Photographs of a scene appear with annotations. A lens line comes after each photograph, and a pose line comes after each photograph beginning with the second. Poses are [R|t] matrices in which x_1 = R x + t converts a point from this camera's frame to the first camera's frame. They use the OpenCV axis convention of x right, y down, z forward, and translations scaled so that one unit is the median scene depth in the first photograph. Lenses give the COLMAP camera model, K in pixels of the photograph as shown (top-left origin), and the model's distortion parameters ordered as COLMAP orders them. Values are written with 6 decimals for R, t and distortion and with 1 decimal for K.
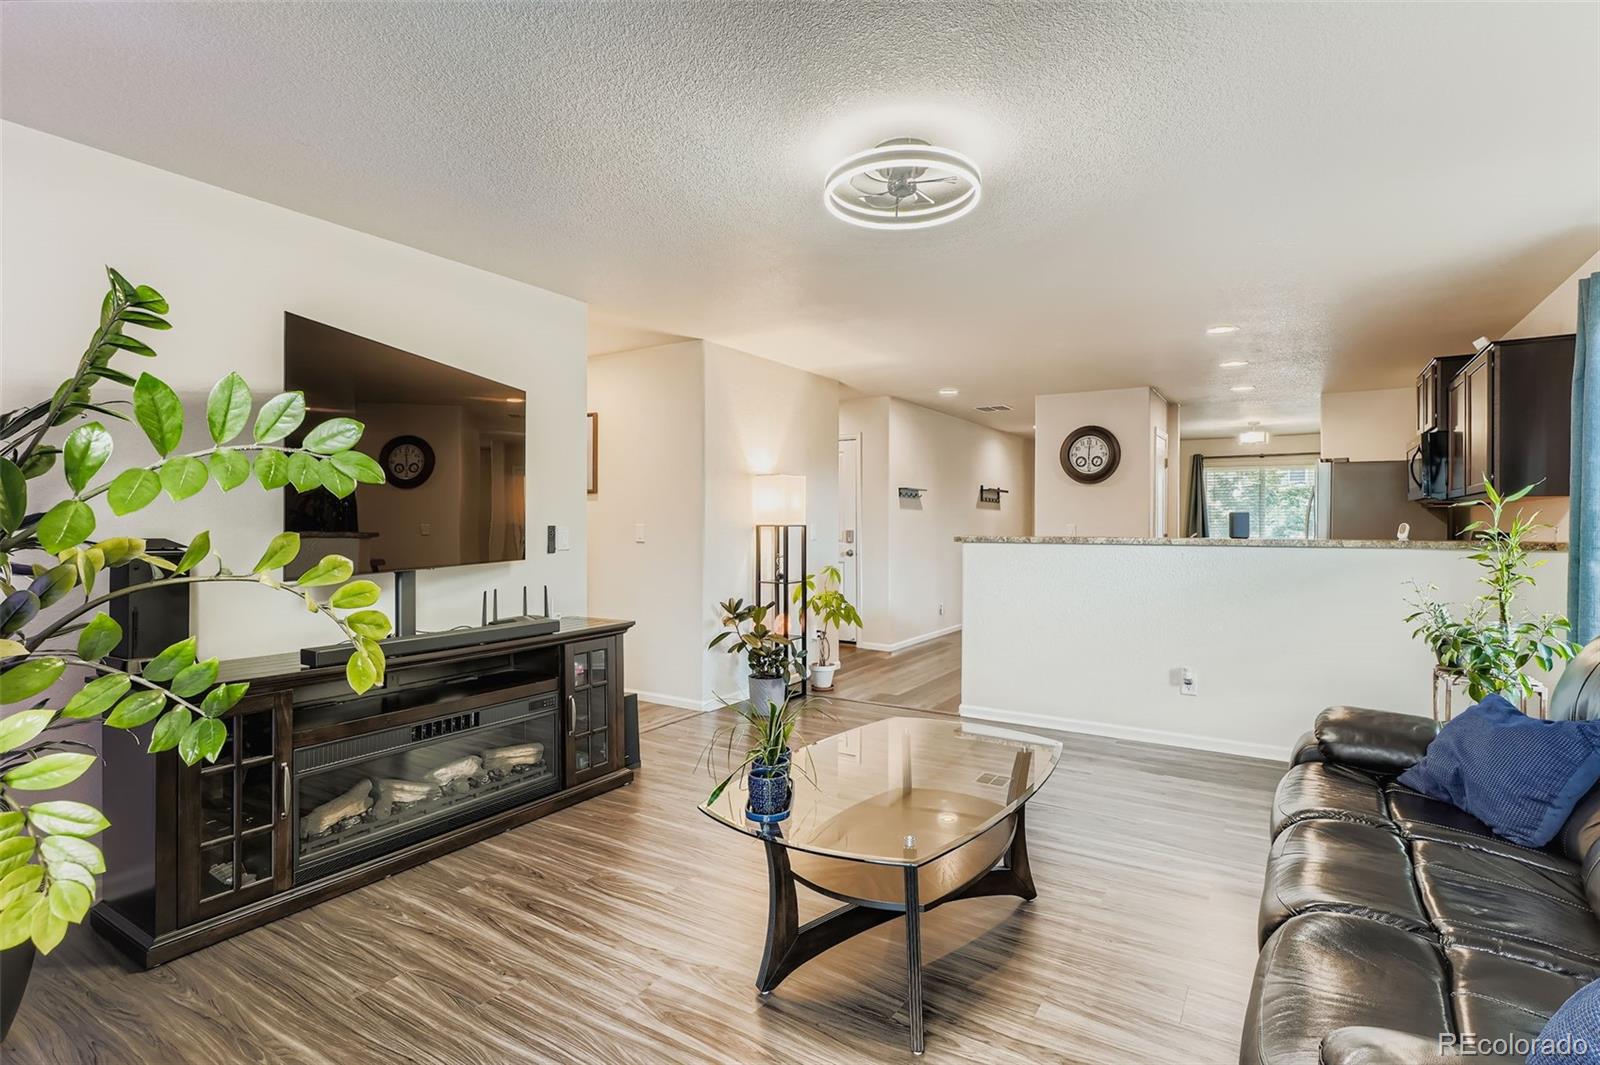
lens RADIAL K [[768.9, 0, 800.0], [0, 768.9, 532.5], [0, 0, 1]] dist [0.000229, -0.000020]
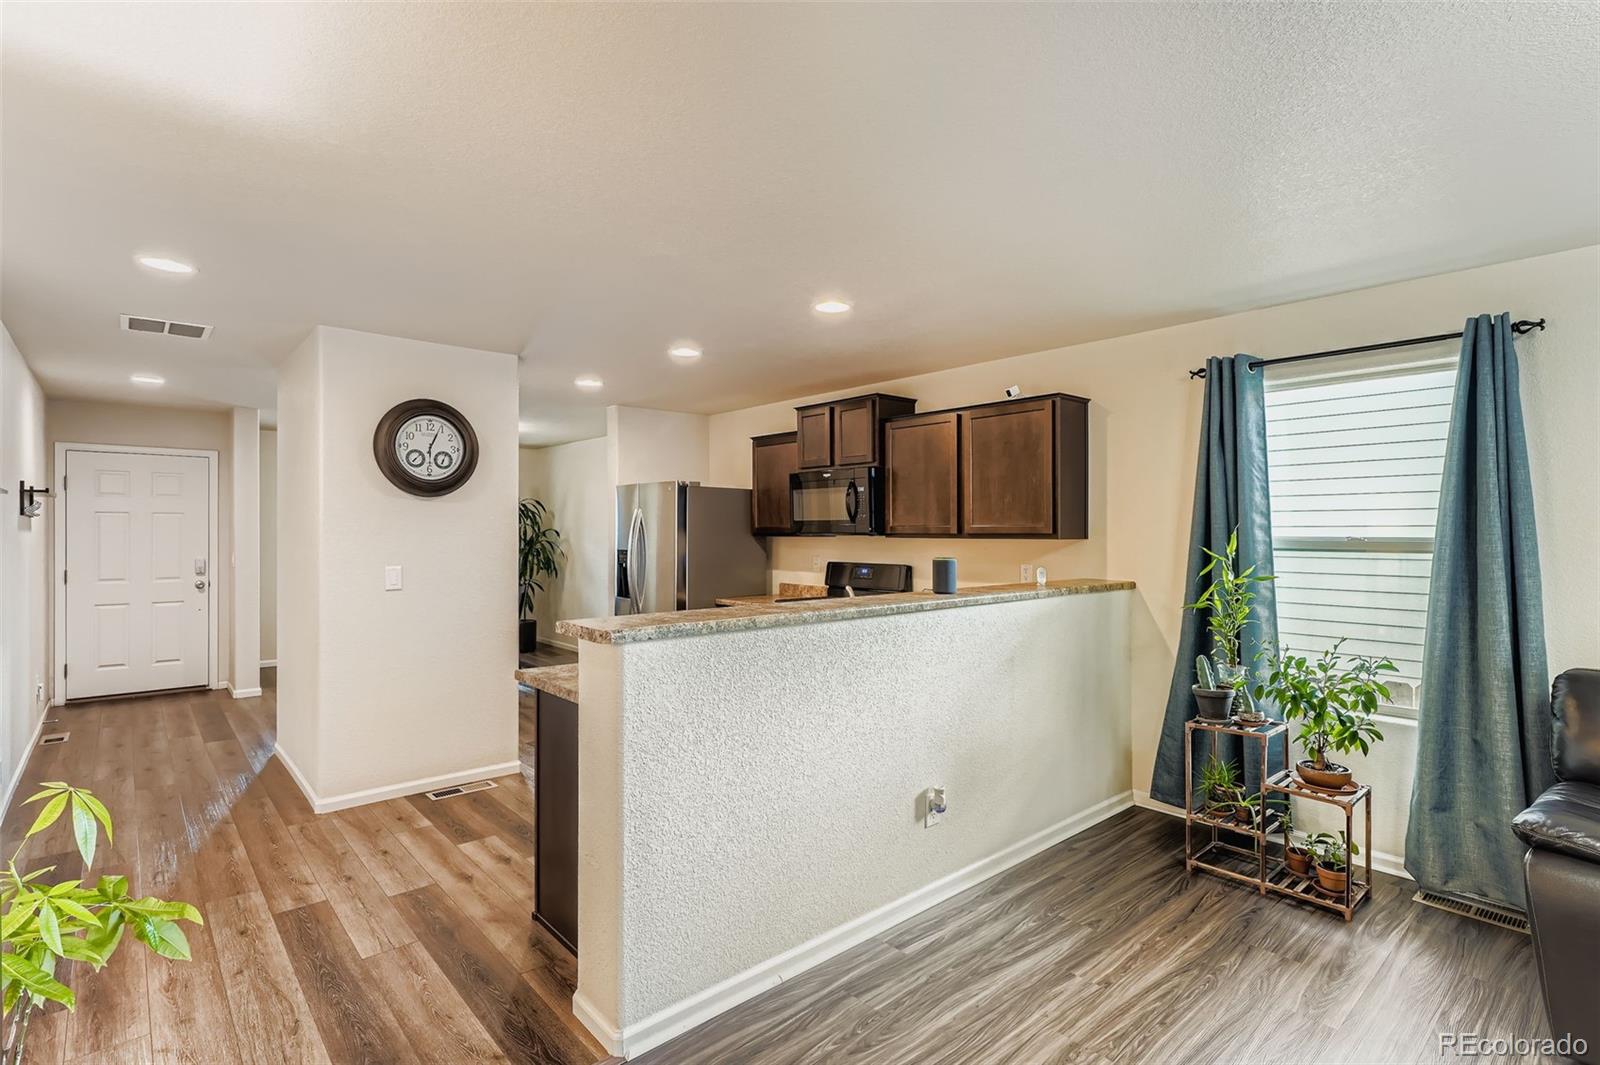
lens RADIAL K [[768.9, 0, 800.0], [0, 768.9, 532.5], [0, 0, 1]] dist [0.000229, -0.000020]
pose [[0.275387, -0.004795, 0.961322, -0.115785], [0.013029, 0.999914, 0.001255, -0.033066], [-0.961245, 0.012180, 0.275426, 0.565469]]
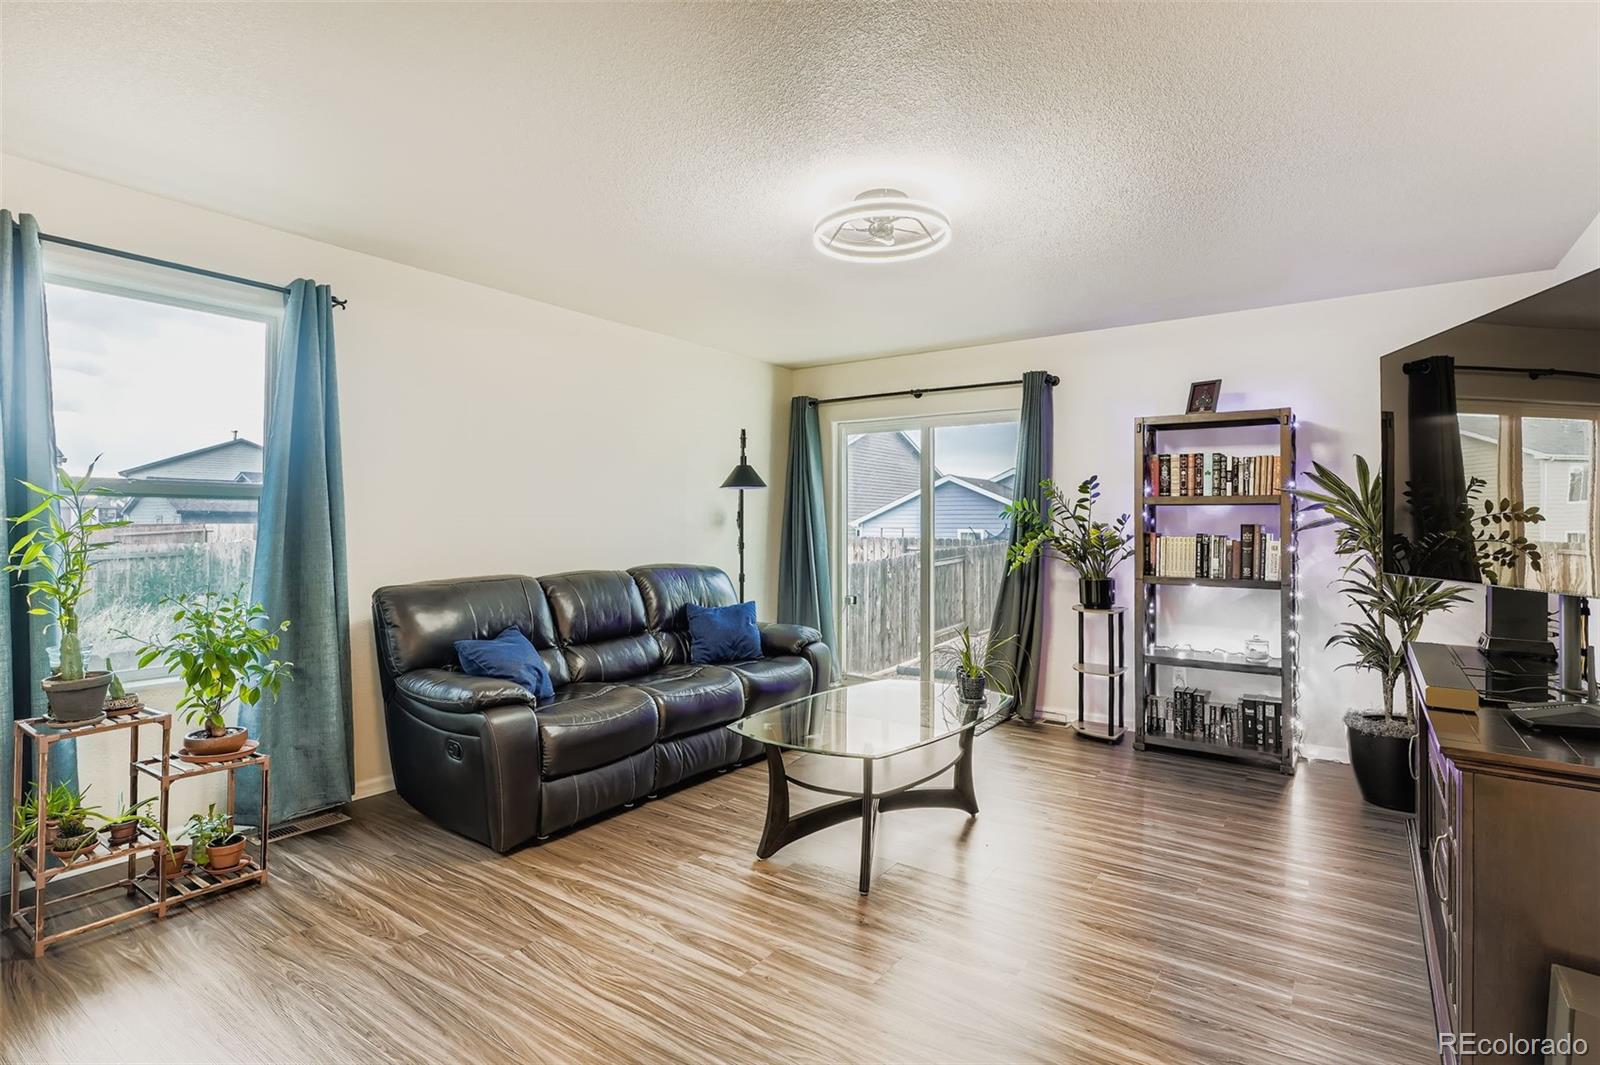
lens RADIAL K [[787.0, 0, 797.3], [0, 787.0, 508.6], [0, 0, 1]] dist [0.002946, 0.000164]
pose [[-0.998670, -0.006627, 0.051132, 0.071010], [-0.006831, 0.999969, -0.003812, -0.009382], [-0.051106, -0.004156, -0.998685, 0.777663]]
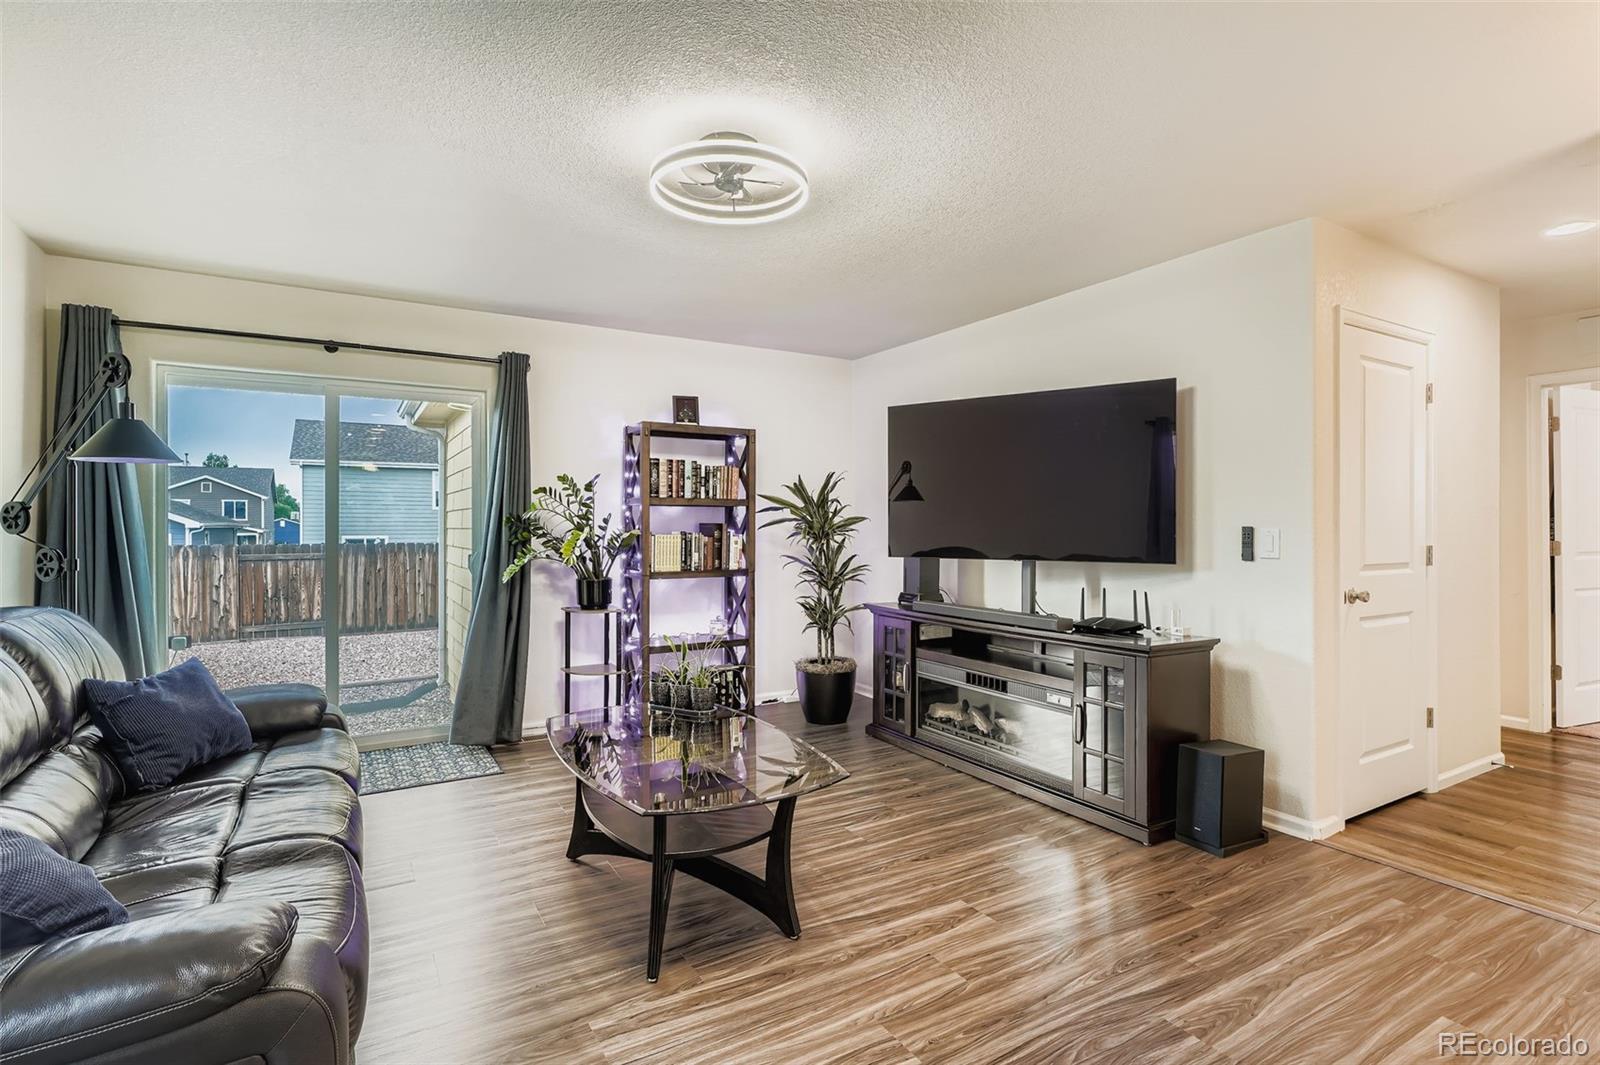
lens RADIAL K [[783.2, 0, 800.0], [0, 783.2, 532.5], [0, 0, 1]] dist [0.001103, 0.000260]
pose [[-0.451213, 0.006519, -0.892392, 0.353467], [-0.013130, 0.999817, 0.013942, -0.004517], [0.892319, 0.018008, -0.451045, 0.548776]]
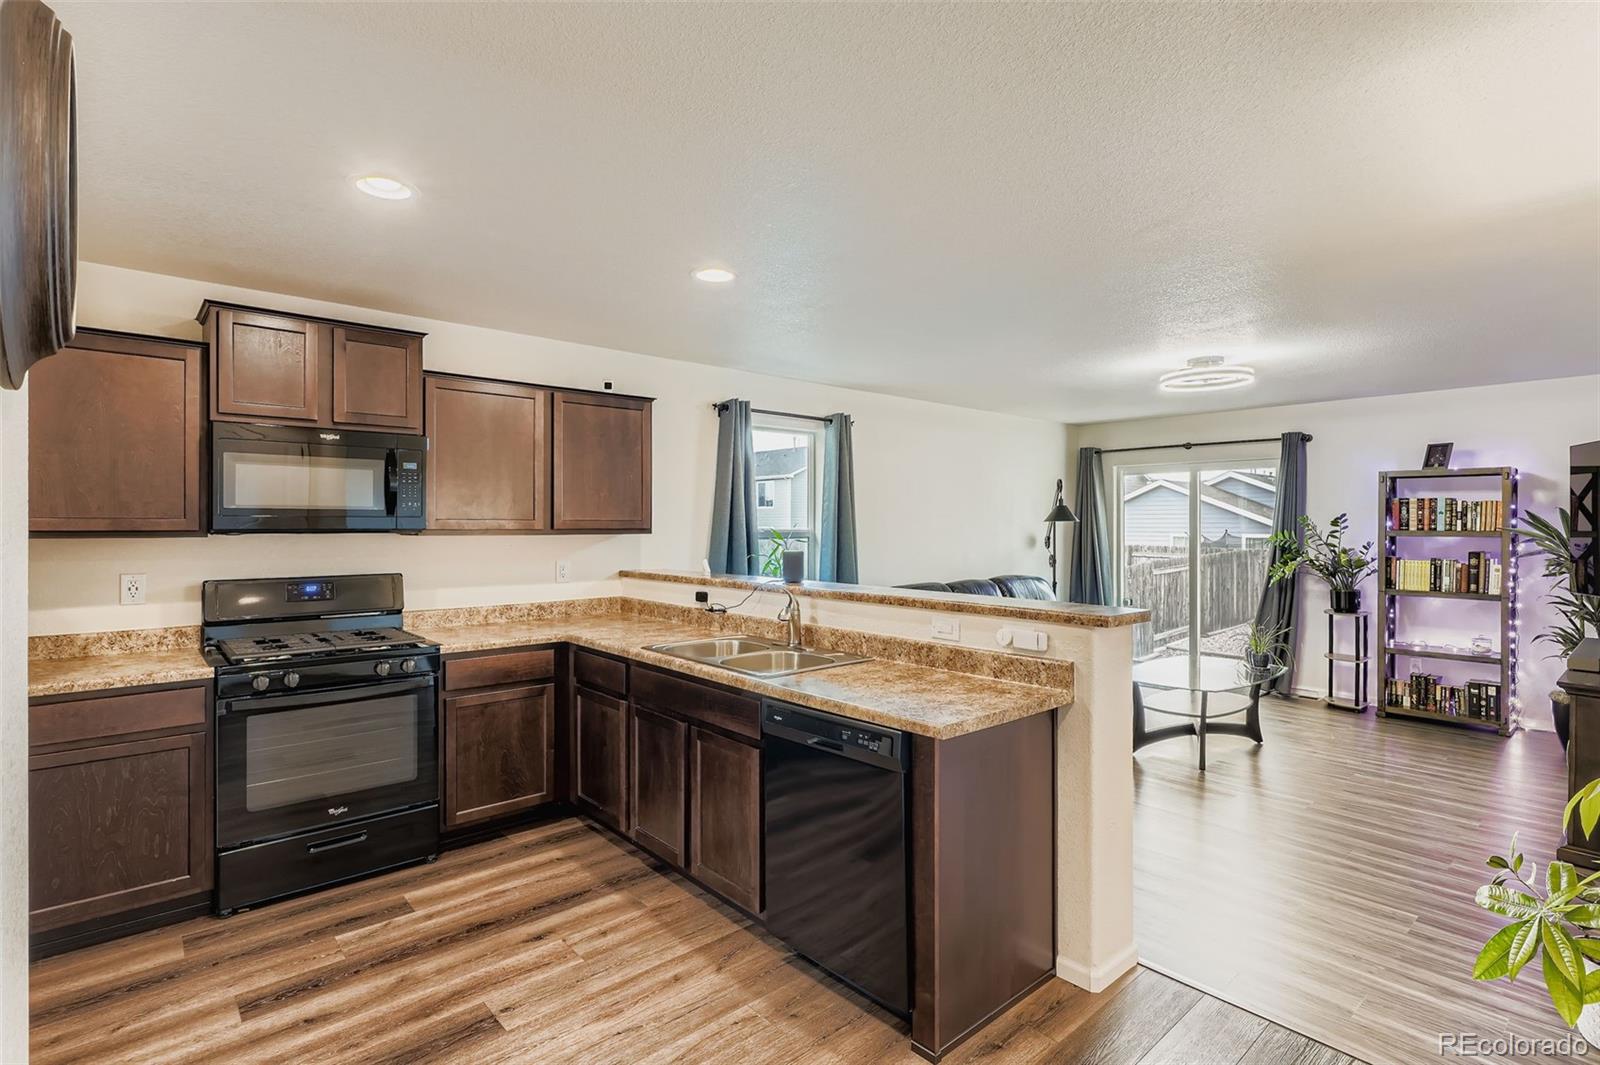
lens RADIAL K [[775.2, 0, 803.9], [0, 775.2, 524.8], [0, 0, 1]] dist [0.000663, -0.000609]
pose [[-0.961857, -0.005521, 0.273497, 0.199741], [-0.000945, 0.999857, 0.016862, -0.042219], [-0.273551, 0.015960, -0.961725, 1.105170]]
